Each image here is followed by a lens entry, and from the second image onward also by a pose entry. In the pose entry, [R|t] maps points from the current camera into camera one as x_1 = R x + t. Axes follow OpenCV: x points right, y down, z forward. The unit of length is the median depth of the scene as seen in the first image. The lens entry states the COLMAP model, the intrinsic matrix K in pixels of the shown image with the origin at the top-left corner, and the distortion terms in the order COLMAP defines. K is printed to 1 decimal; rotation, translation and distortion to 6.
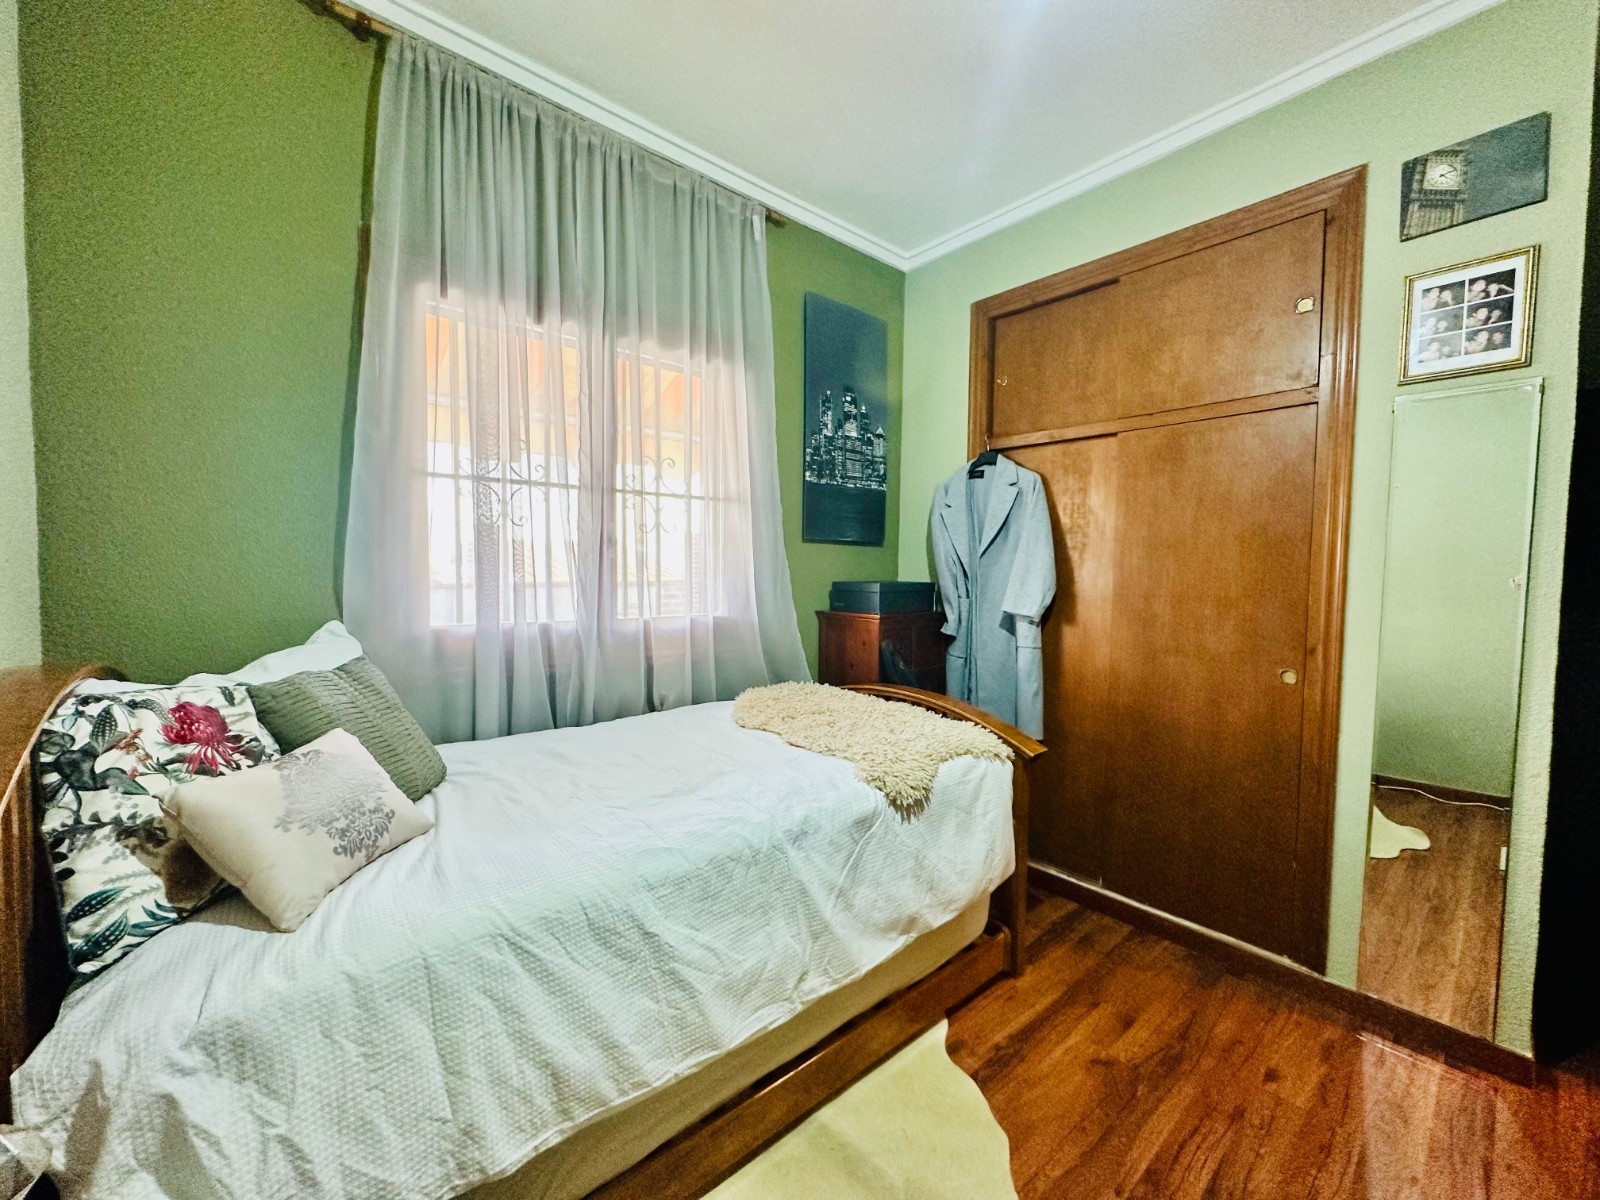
lens RADIAL K [[638.3, 0, 808.7], [0, 638.3, 596.9], [0, 0, 1]] dist [-0.005659, 0.001448]
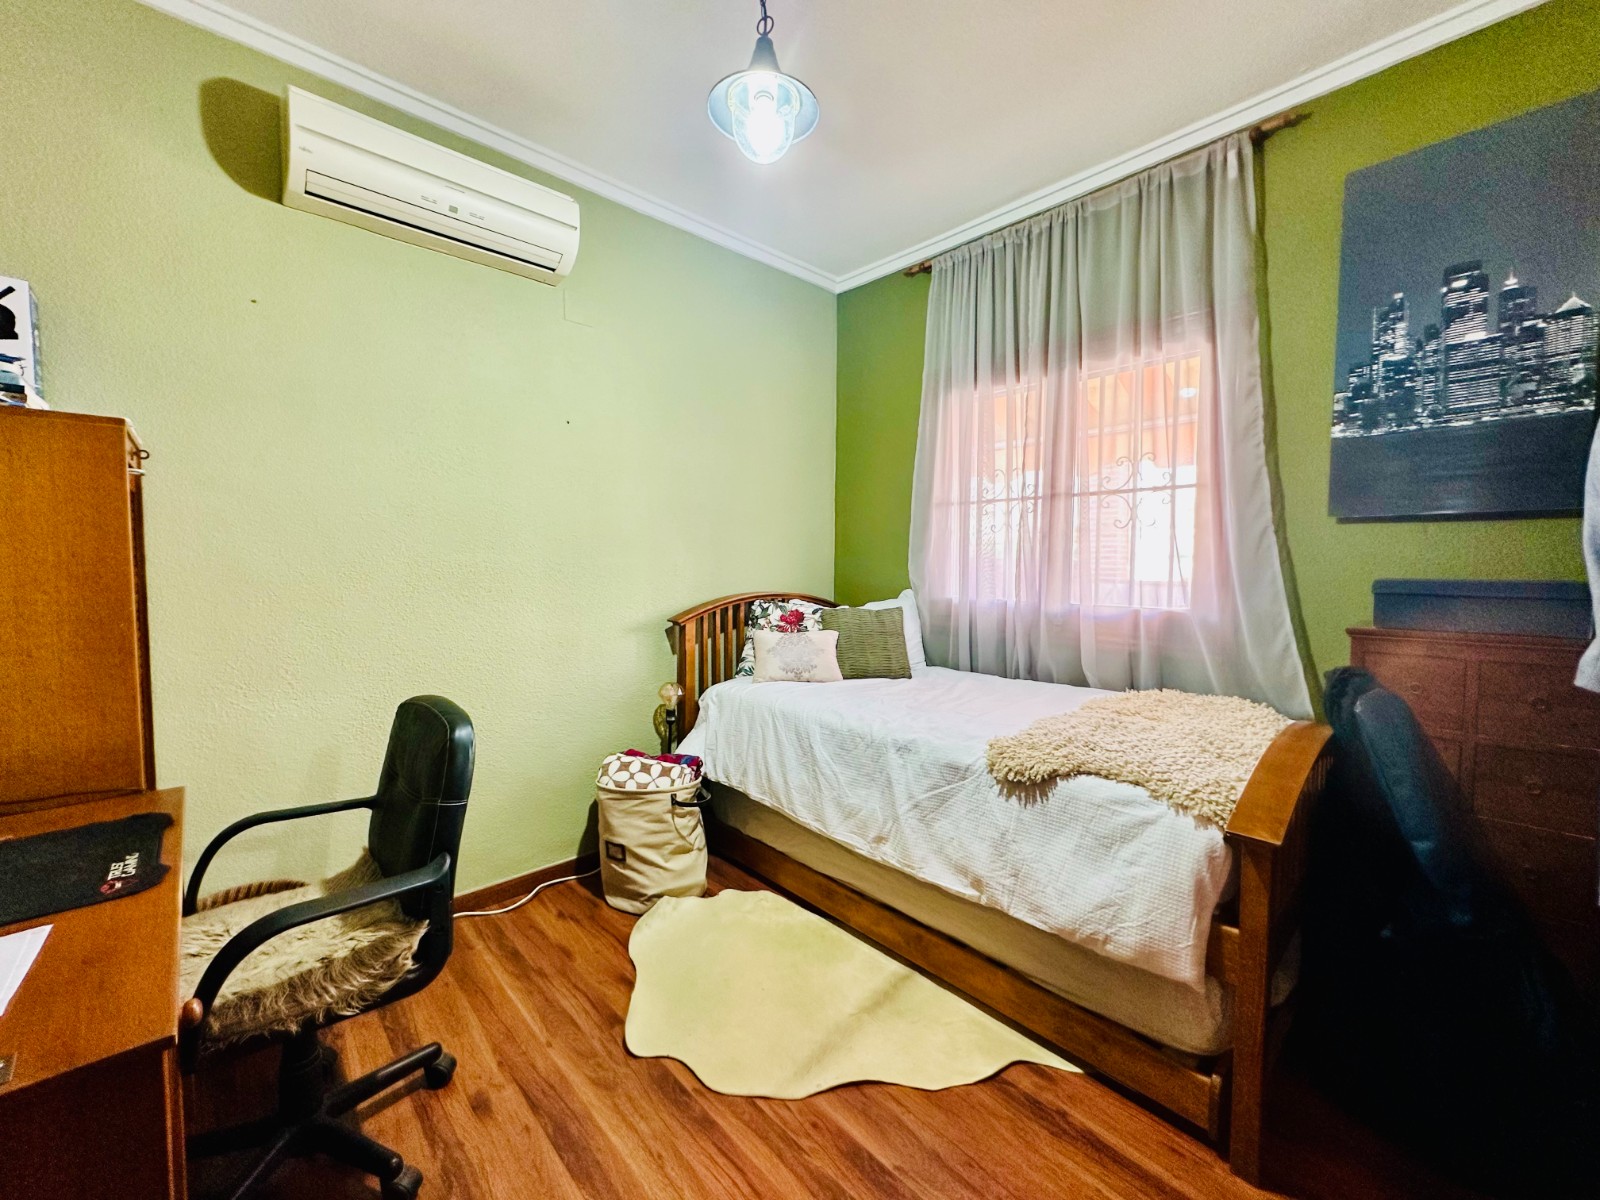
lens RADIAL K [[638.3, 0, 798.3], [0, 638.3, 601.0], [0, 0, 1]] dist [-0.005659, 0.001448]
pose [[0.028415, 0.045971, -0.998539, 0.705564], [-0.055238, 0.997488, 0.044350, 0.004319], [0.998069, 0.053897, 0.030883, 0.374799]]
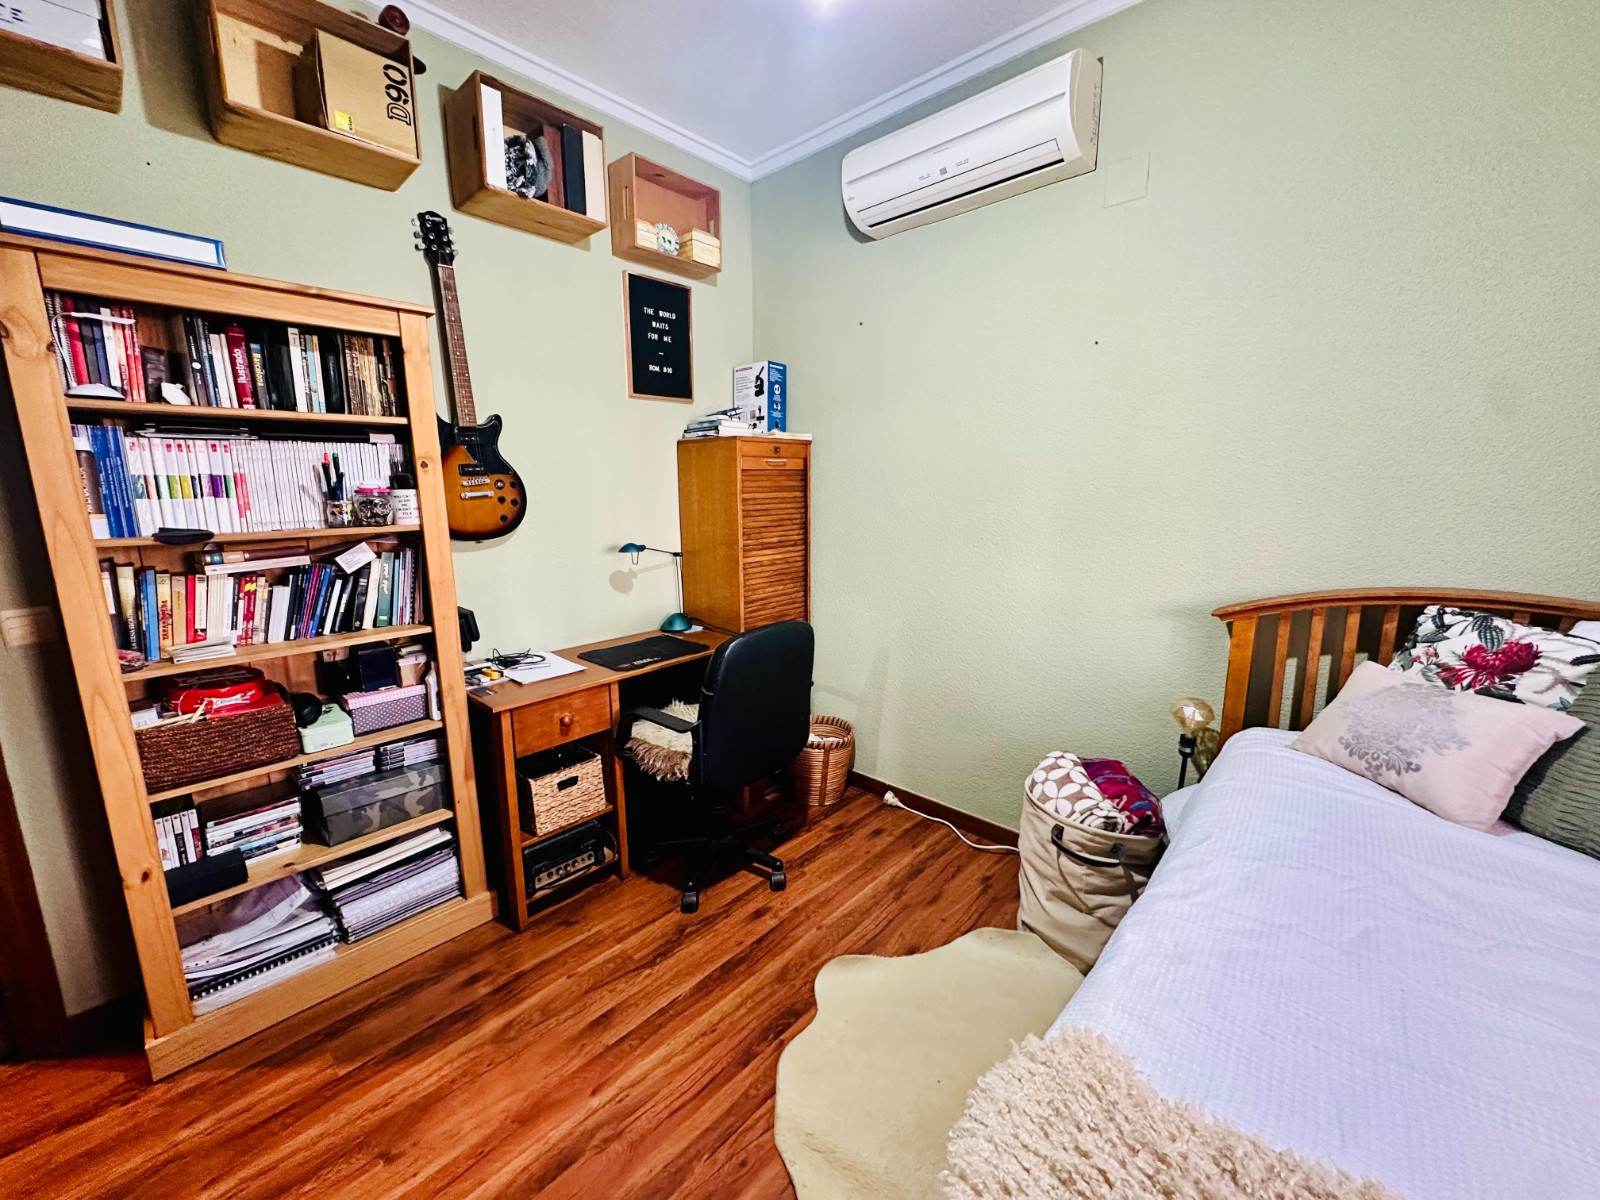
lens RADIAL K [[638.3, 0, 796.3], [0, 638.3, 596.9], [0, 0, 1]] dist [-0.005659, 0.001448]
pose [[-0.994083, 0.018956, -0.106953, 0.214675], [-0.006128, 0.973298, 0.229462, -0.071329], [0.108447, 0.228760, -0.967423, 0.793703]]
